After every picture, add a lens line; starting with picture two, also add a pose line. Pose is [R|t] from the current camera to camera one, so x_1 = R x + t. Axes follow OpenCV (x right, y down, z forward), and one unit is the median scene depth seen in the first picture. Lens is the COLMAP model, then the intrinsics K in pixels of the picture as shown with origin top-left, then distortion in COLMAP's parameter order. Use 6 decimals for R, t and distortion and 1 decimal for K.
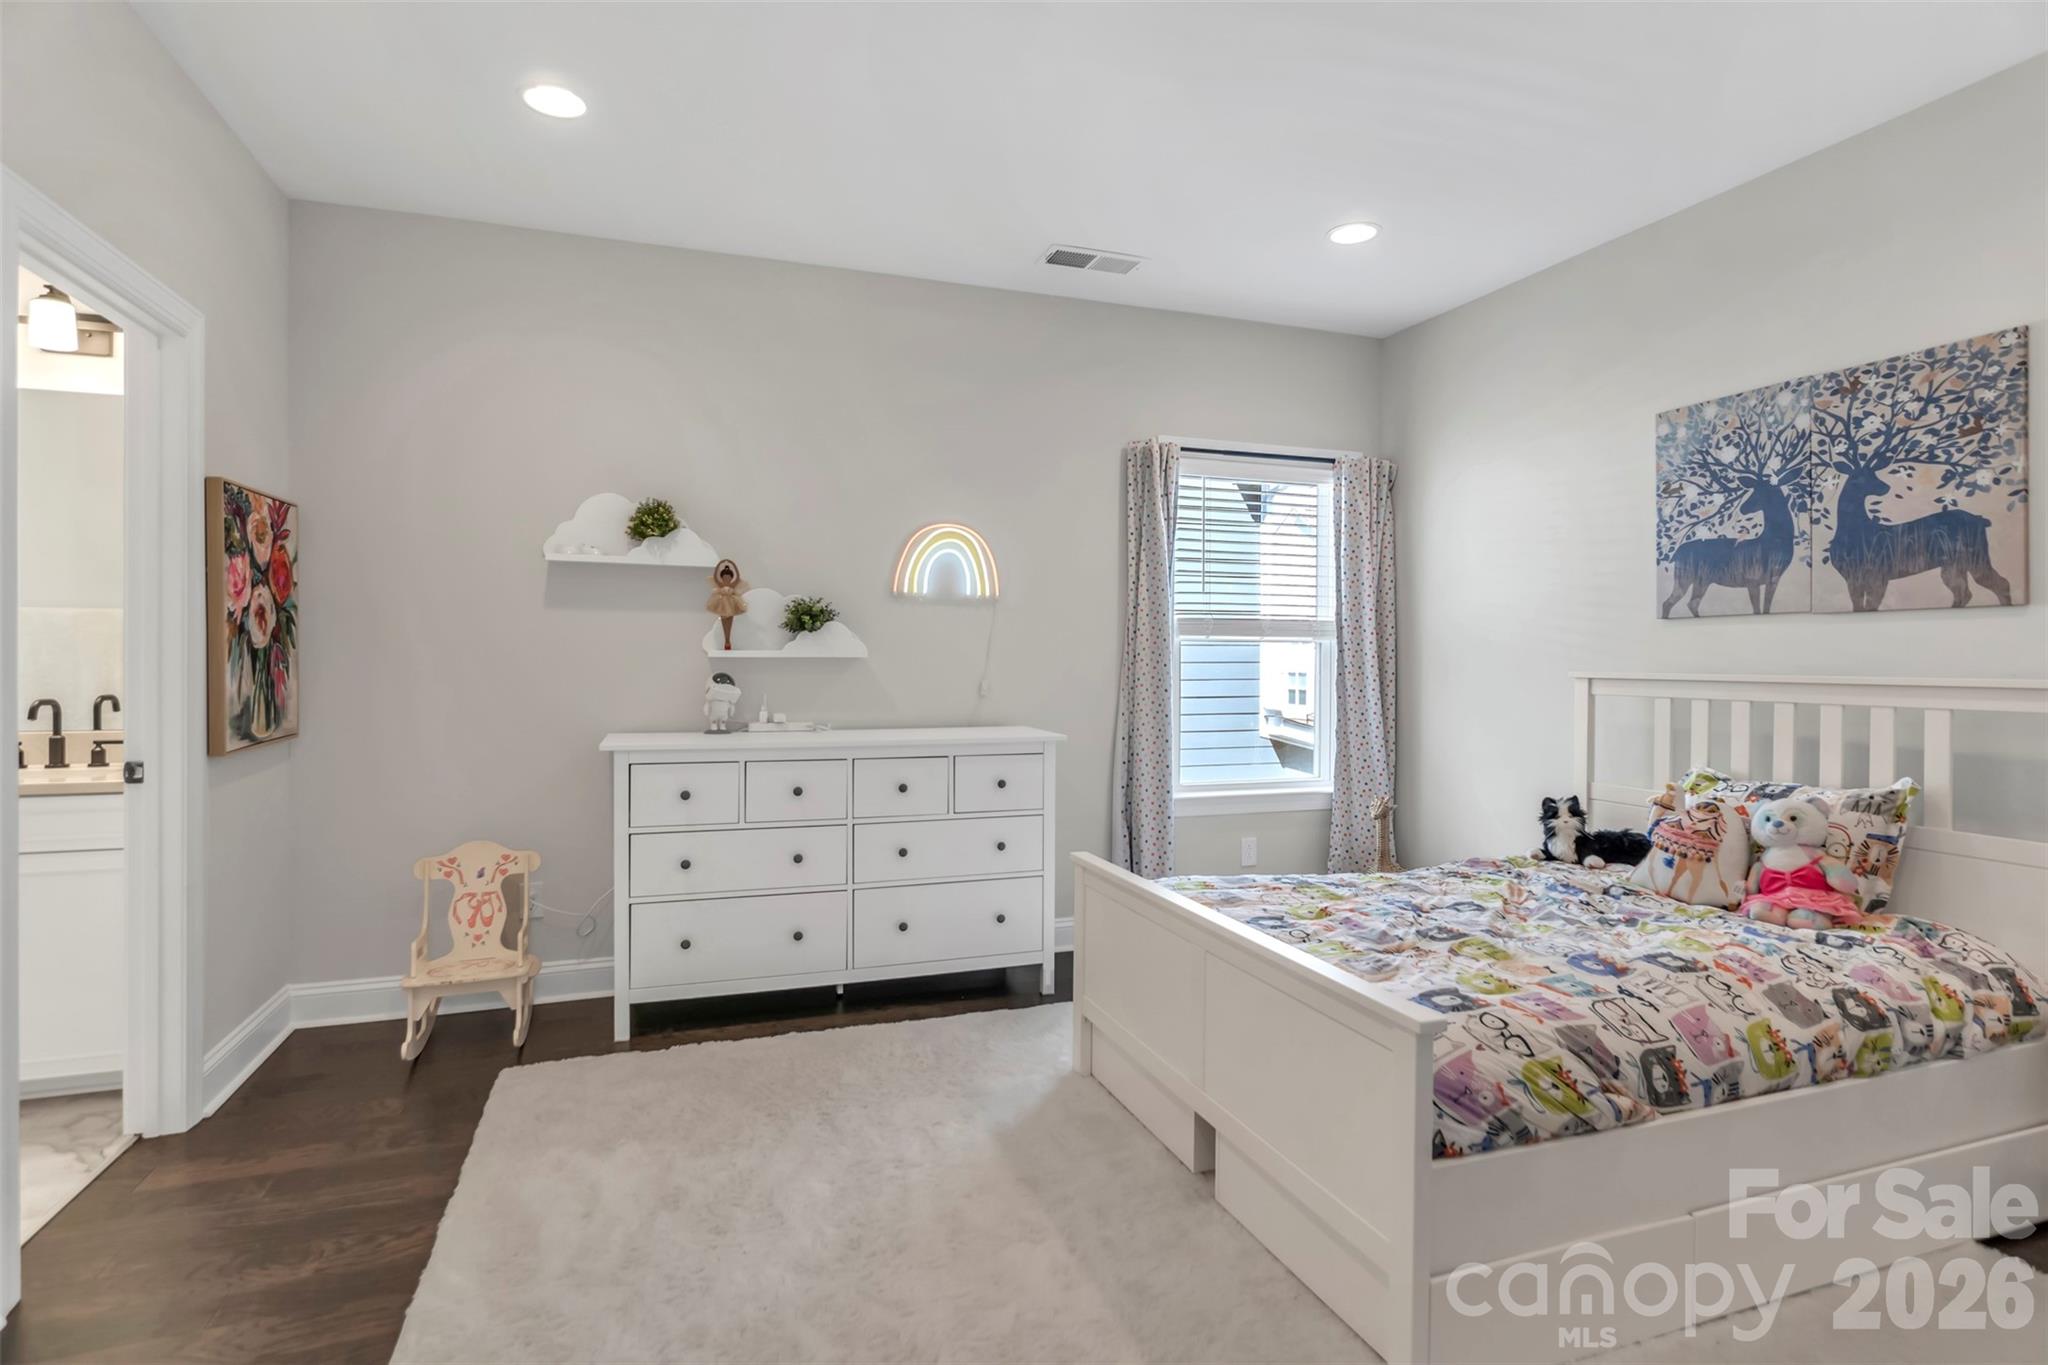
lens RADIAL K [[1009.5, 0, 1012.9], [0, 1009.5, 668.3], [0, 0, 1]] dist [-0.001454, 0.000788]
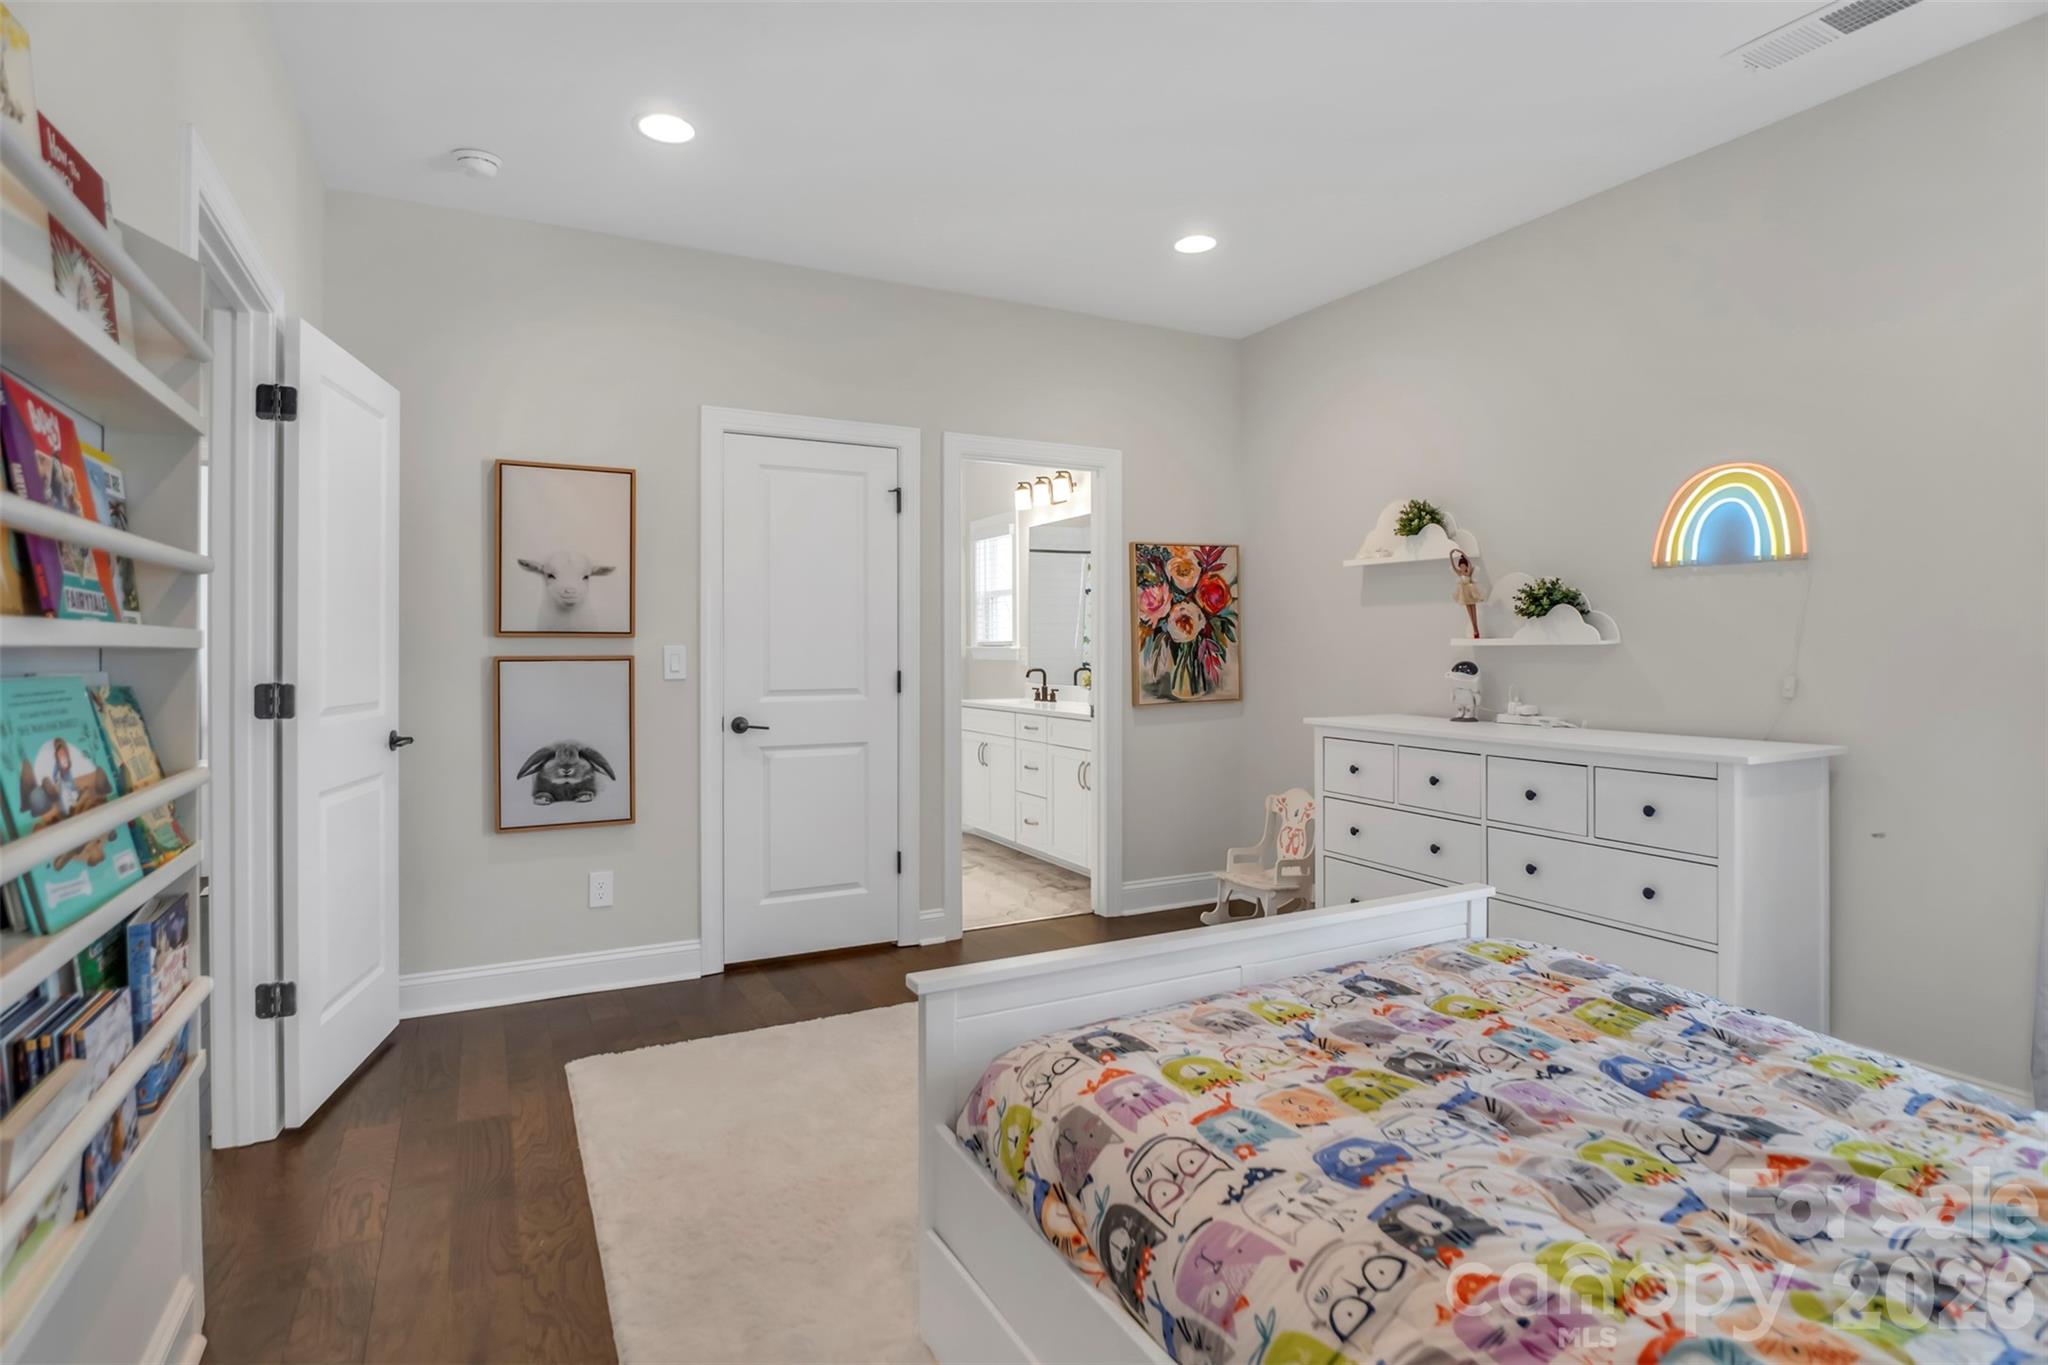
lens RADIAL K [[1009.5, 0, 1013.6], [0, 1009.5, 671.7], [0, 0, 1]] dist [-0.001454, 0.000788]
pose [[0.152765, 0.017886, -0.988101, 0.781887], [-0.007103, 0.999830, 0.017000, 0.001096], [0.988237, 0.004421, 0.152866, 0.493004]]
